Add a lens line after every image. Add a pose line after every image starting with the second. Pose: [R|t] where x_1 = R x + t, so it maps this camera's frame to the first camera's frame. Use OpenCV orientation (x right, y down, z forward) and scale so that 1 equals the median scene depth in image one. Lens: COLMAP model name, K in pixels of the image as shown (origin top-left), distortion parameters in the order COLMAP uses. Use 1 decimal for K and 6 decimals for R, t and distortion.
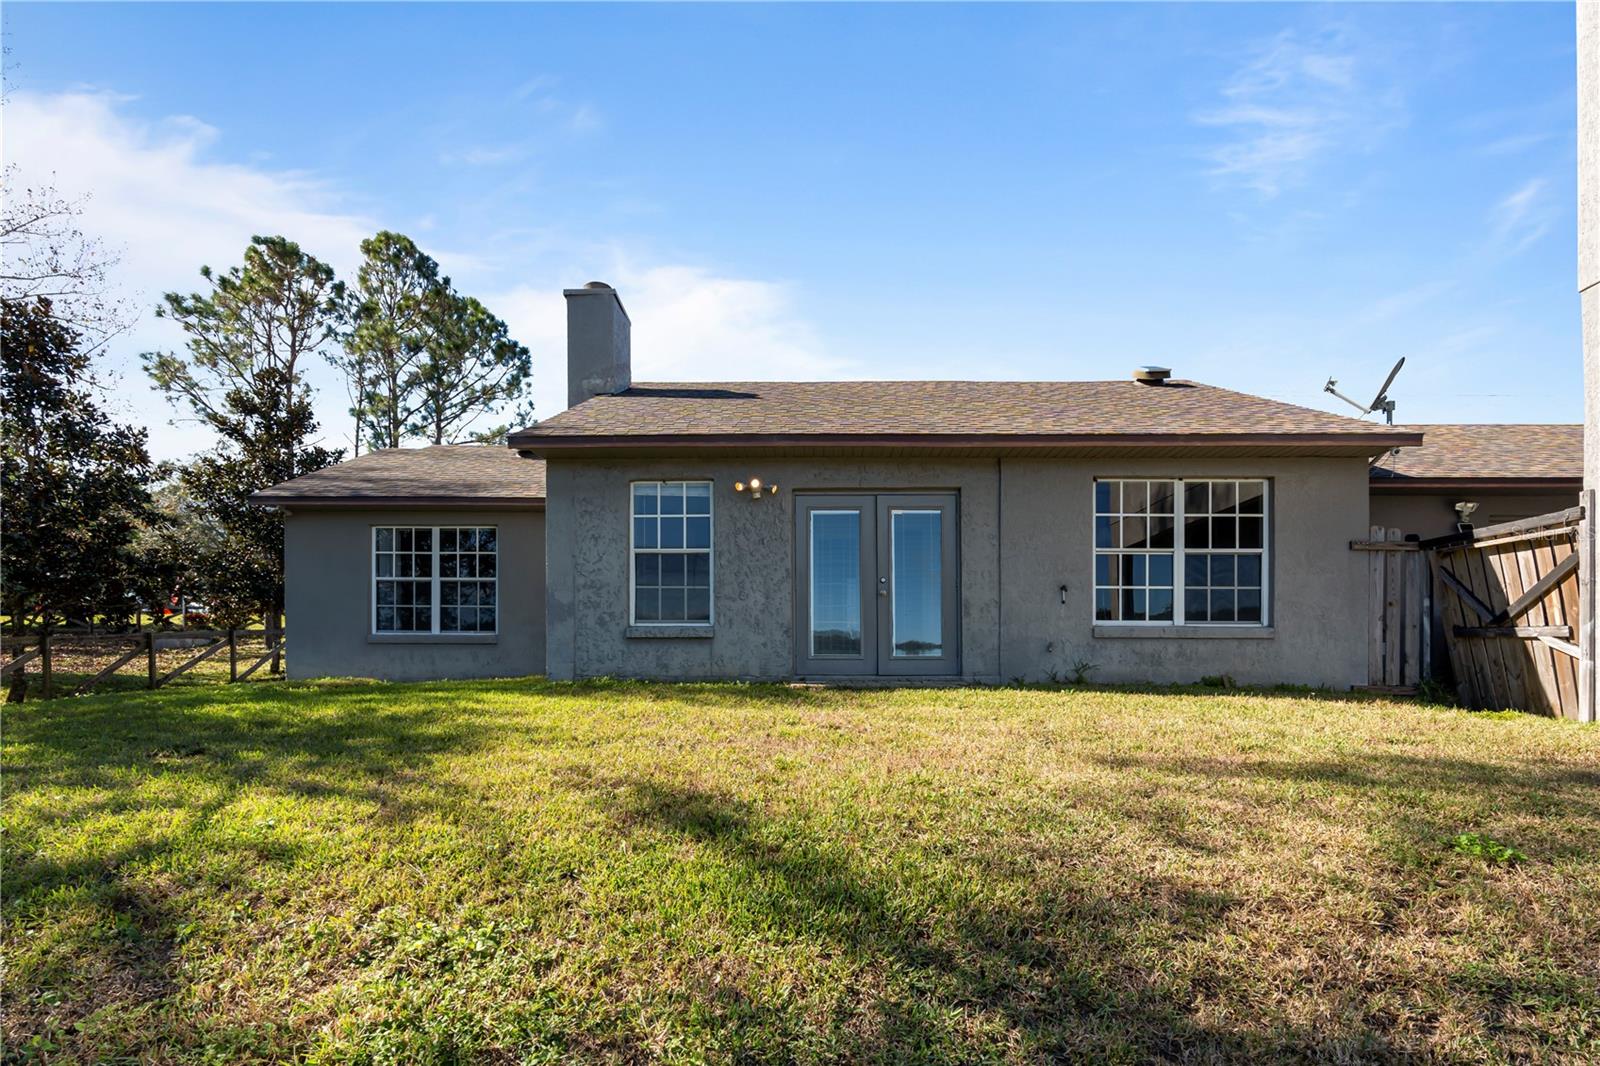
lens RADIAL K [[715.8, 0, 800.0], [0, 715.8, 533.0], [0, 0, 1]] dist [-0.013381, 0.003898]
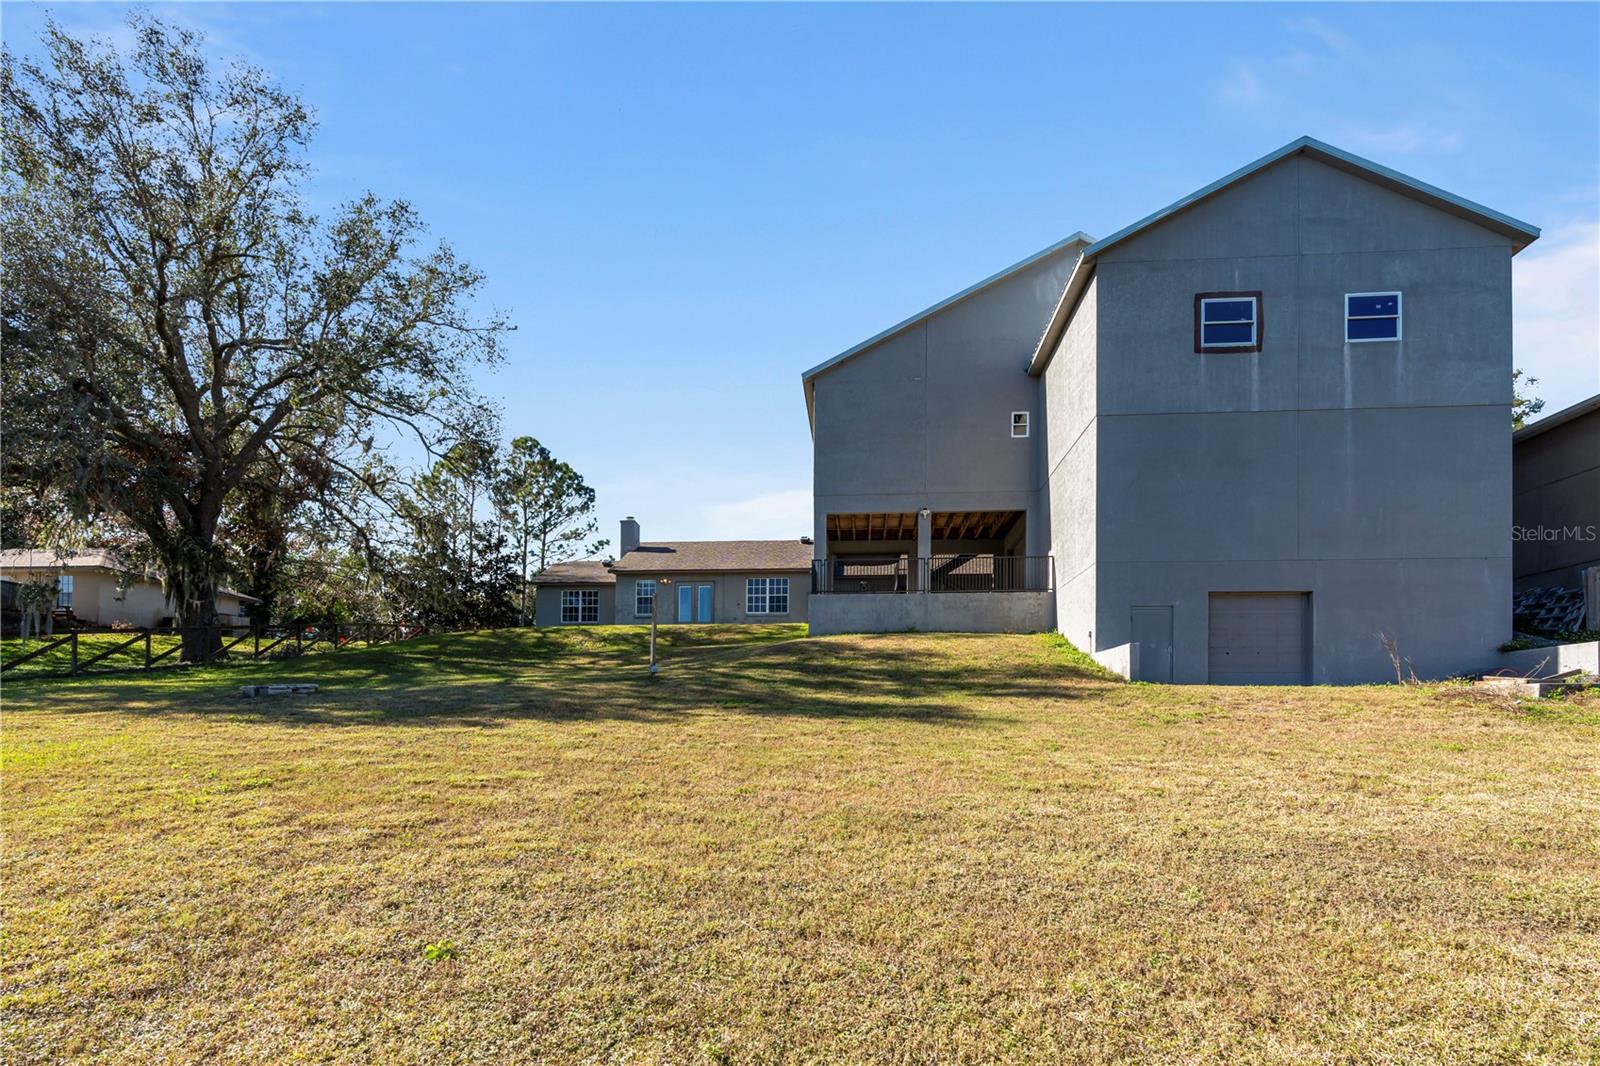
lens RADIAL K [[715.8, 0, 800.0], [0, 715.8, 533.0], [0, 0, 1]] dist [-0.013381, 0.003898]
pose [[0.998755, -0.009863, -0.048903, 0.720980], [0.006029, 0.996940, -0.077942, -0.009624], [0.049522, 0.077550, 0.995758, -2.441650]]
